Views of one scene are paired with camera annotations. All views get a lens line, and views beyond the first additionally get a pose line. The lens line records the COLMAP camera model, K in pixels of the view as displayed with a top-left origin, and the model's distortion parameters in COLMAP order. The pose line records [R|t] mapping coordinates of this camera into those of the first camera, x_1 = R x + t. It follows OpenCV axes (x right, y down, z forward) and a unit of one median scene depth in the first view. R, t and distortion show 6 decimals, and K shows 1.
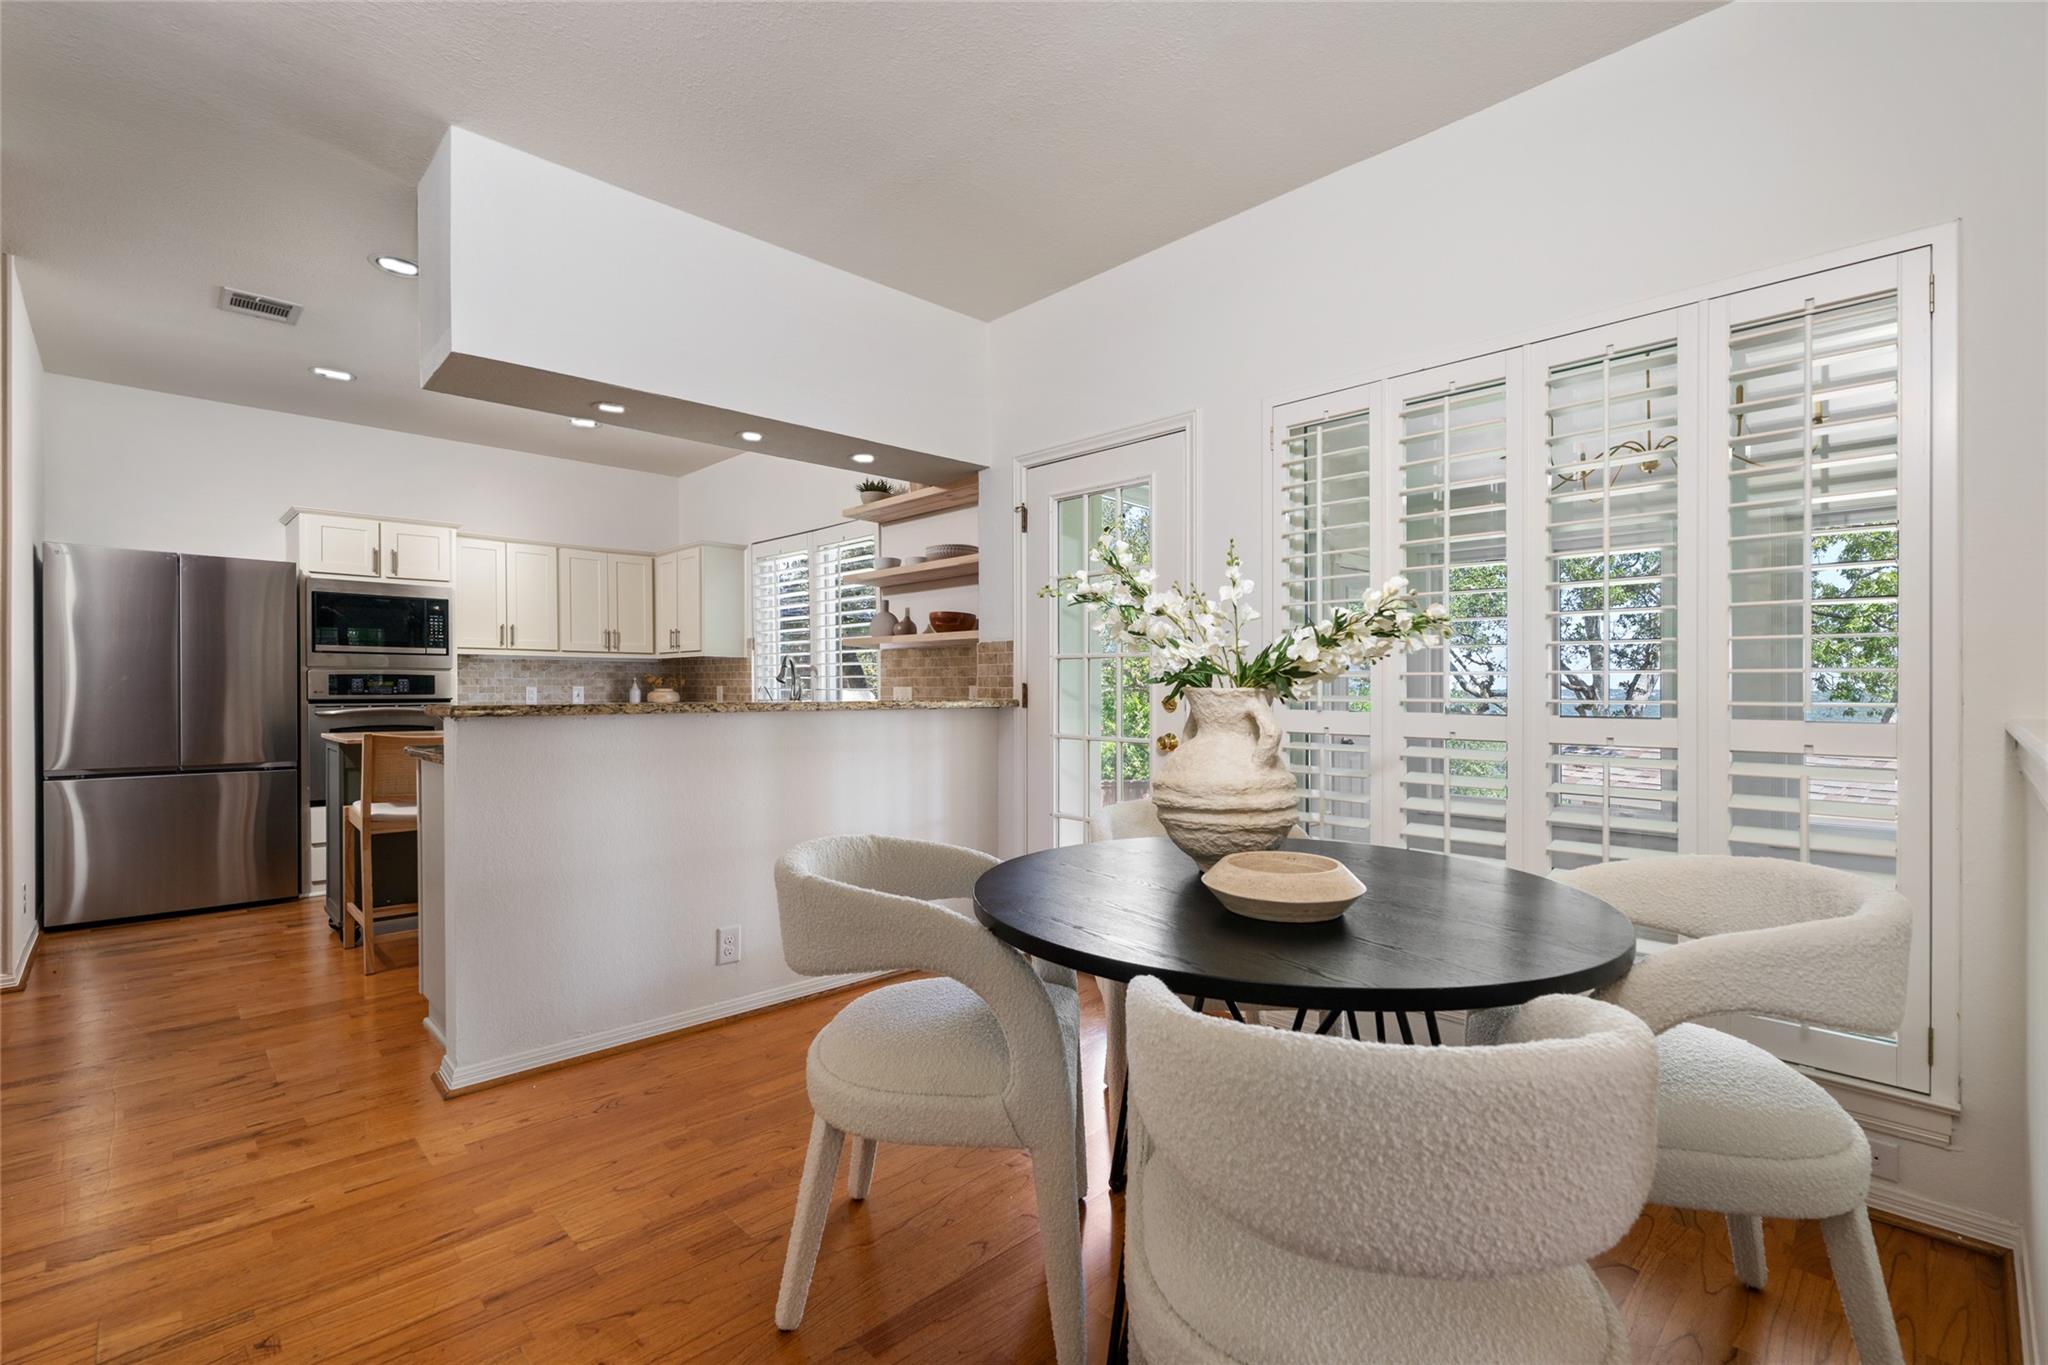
lens RADIAL K [[919.9, 0, 1024.0], [0, 919.9, 682.5], [0, 0, 1]] dist [0.001910, 0.000313]
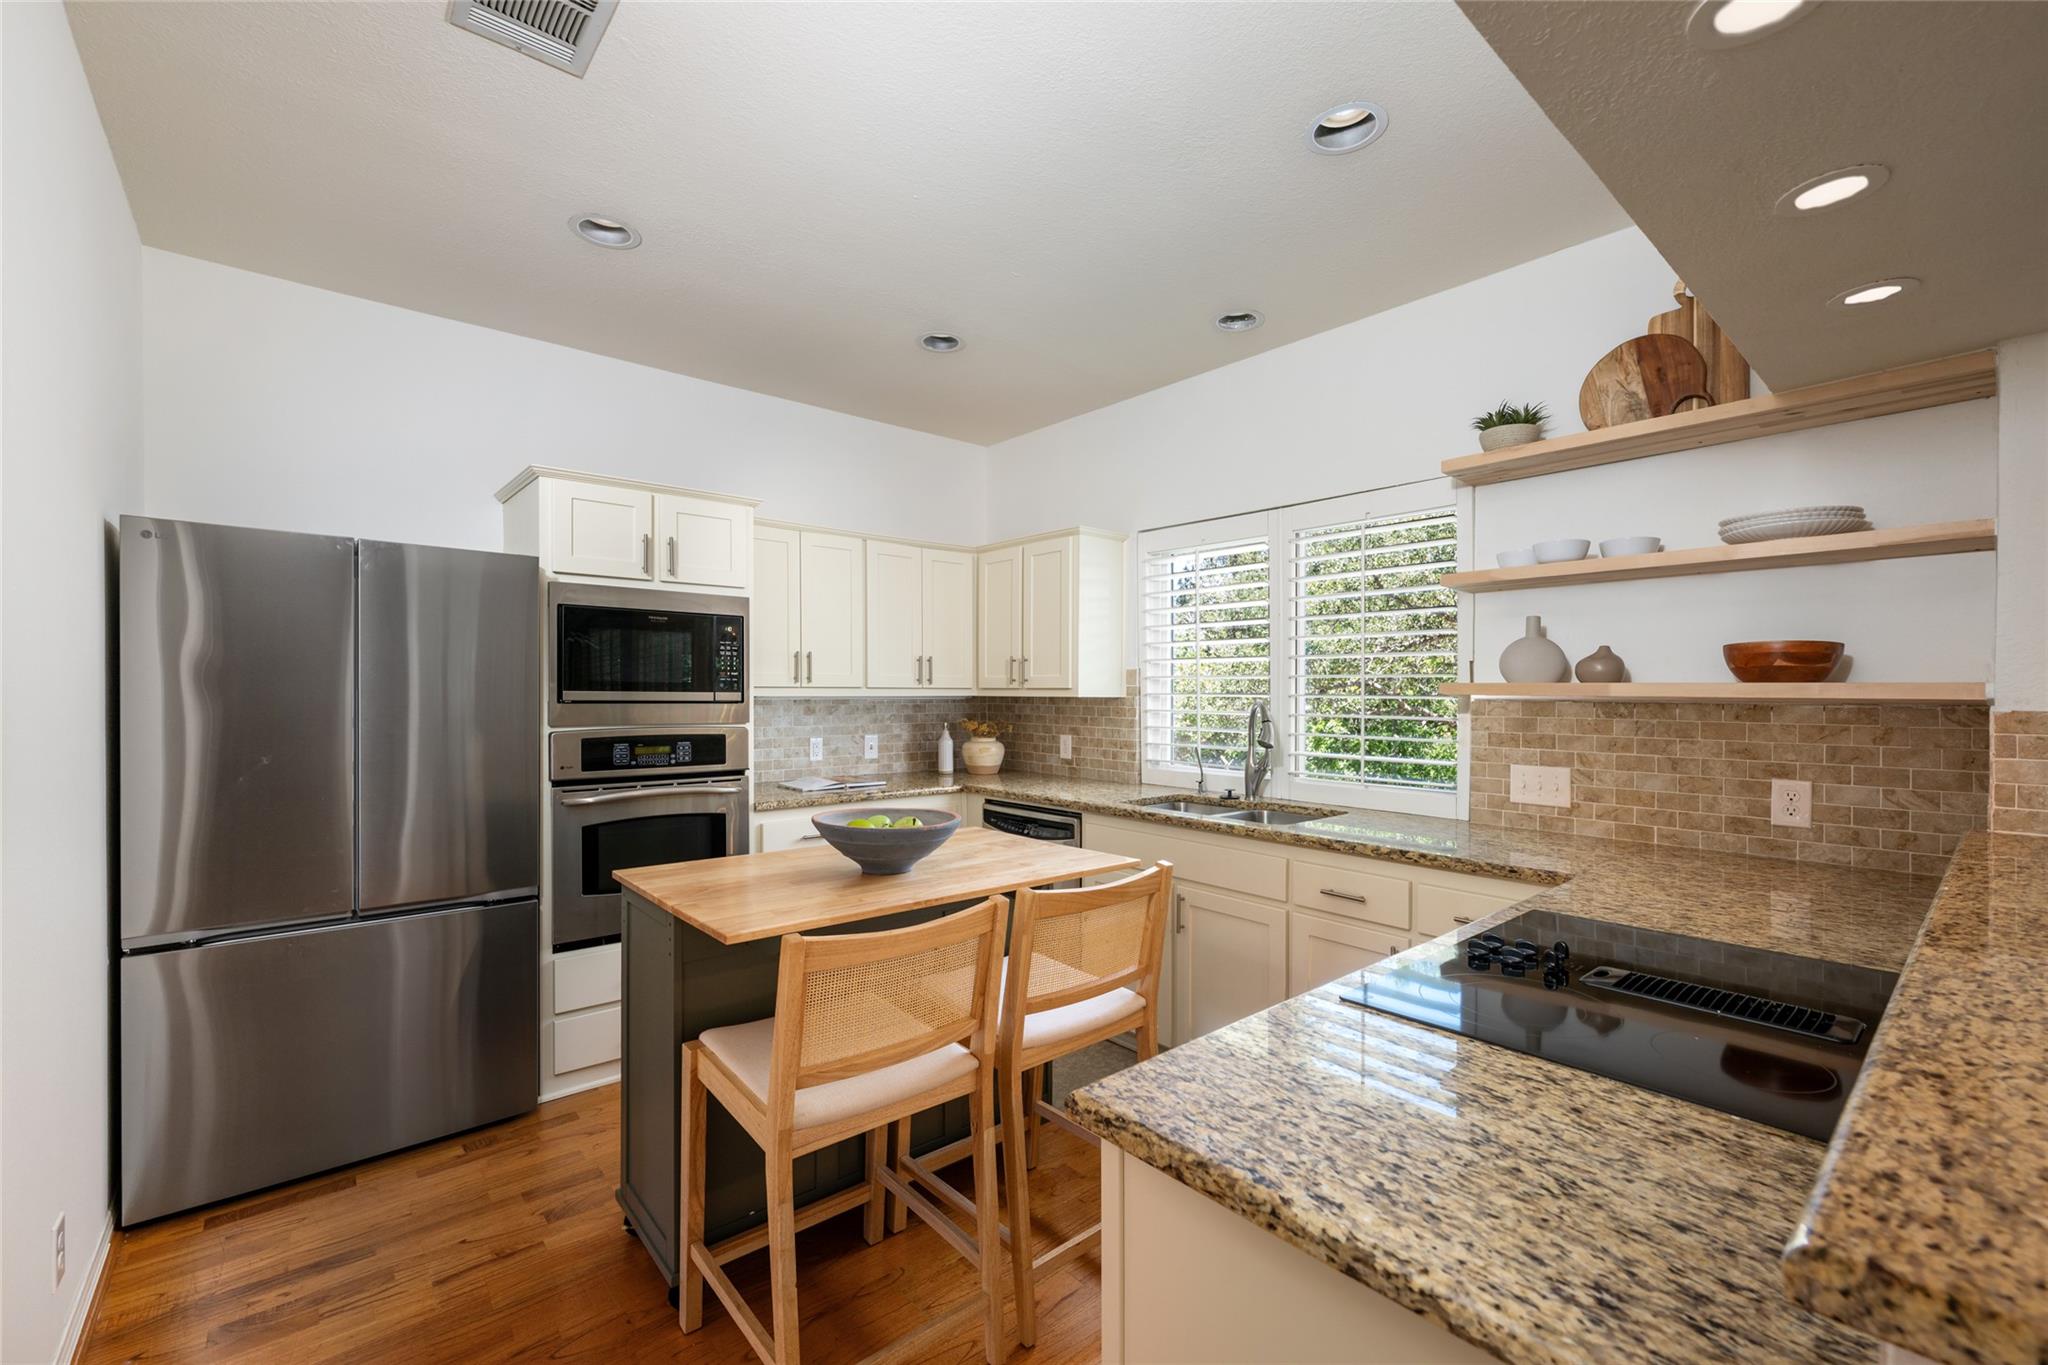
lens RADIAL K [[856.1, 0, 1024.0], [0, 856.1, 682.5], [0, 0, 1]] dist [-0.000267, 0.000276]
pose [[0.998371, 0.002358, -0.057003, -0.405863], [-0.002496, 0.999994, -0.002343, -0.043708], [0.056997, 0.002481, 0.998371, 0.423468]]
